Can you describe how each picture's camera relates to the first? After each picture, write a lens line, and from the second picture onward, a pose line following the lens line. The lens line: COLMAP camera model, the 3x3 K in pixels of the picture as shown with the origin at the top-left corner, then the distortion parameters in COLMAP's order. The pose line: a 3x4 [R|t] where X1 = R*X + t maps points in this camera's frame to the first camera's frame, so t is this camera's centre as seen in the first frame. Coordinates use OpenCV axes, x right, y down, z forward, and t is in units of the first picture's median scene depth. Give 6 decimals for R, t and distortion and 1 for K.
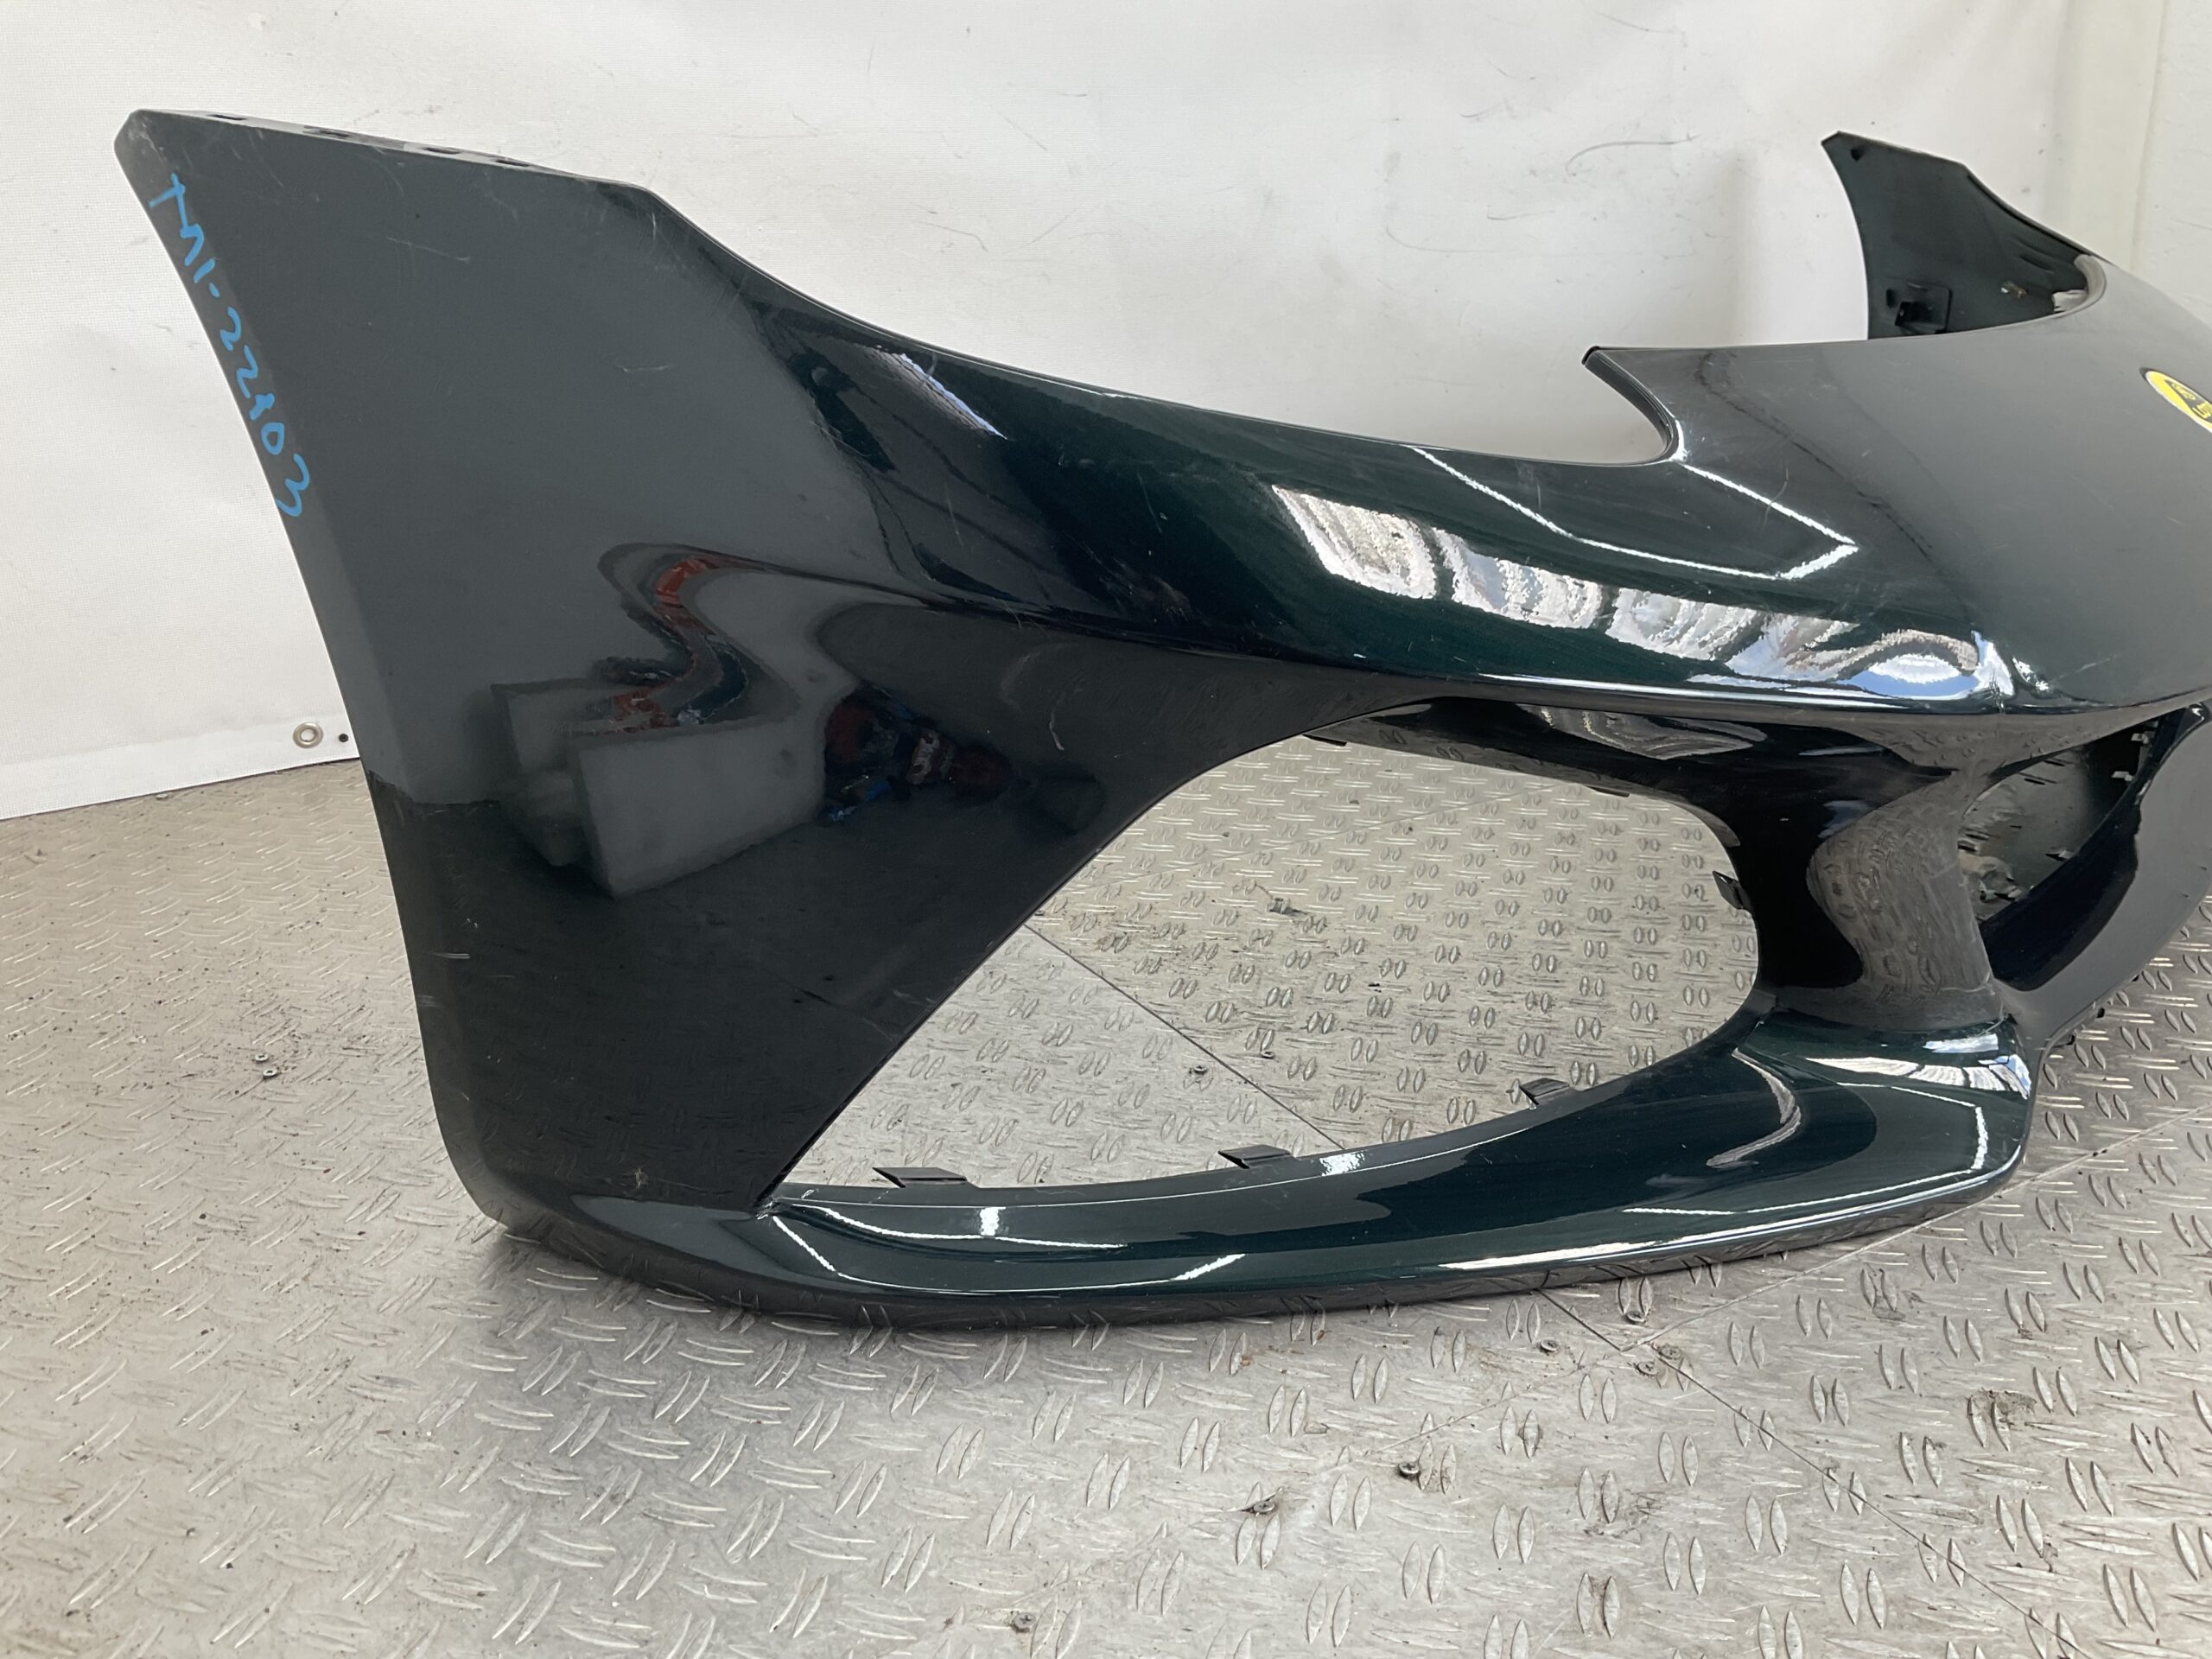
lens RADIAL K [[1846.9, 0, 1106.0], [0, 1846.9, 829.5], [0, 0, 1]] dist [0.100259, -0.205798]
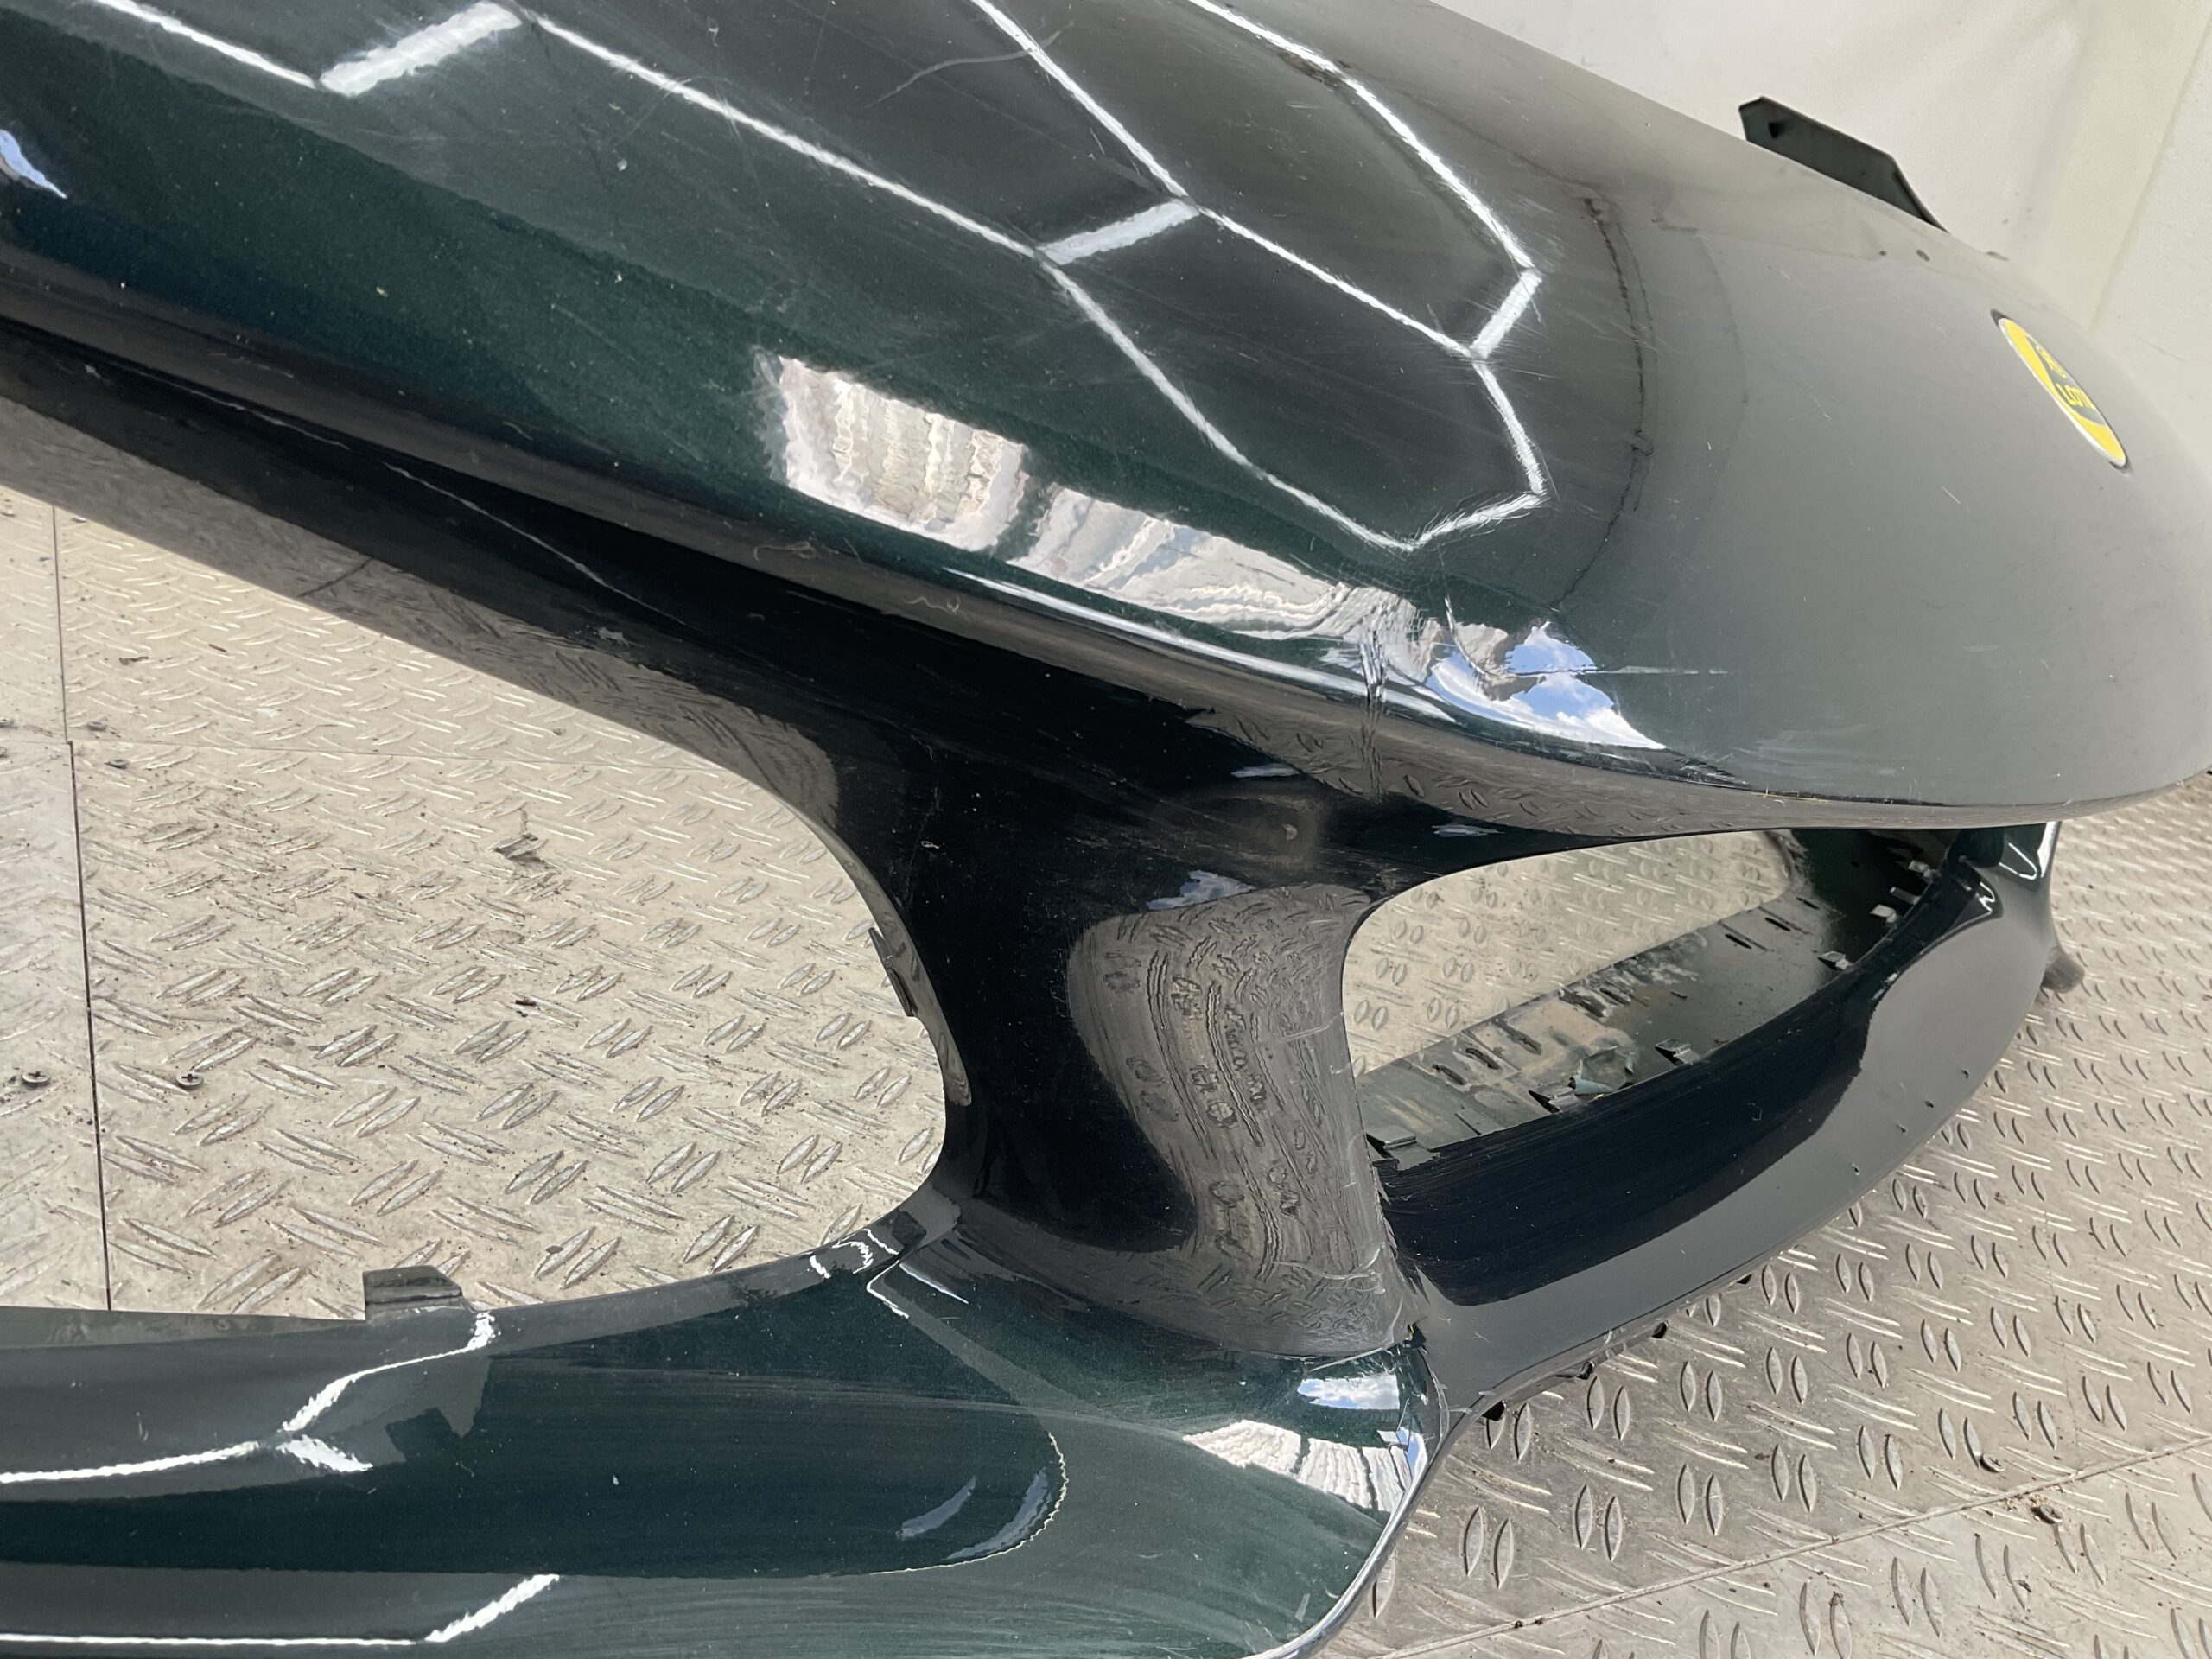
lens RADIAL K [[1848.0, 0, 1106.0], [0, 1848.0, 829.5], [0, 0, 1]] dist [0.111549, -0.249340]
pose [[0.969344, 0.238561, 0.058828, 0.278424], [-0.239278, 0.970936, 0.005351, -0.016834], [-0.055841, -0.019263, 0.998254, 0.404467]]
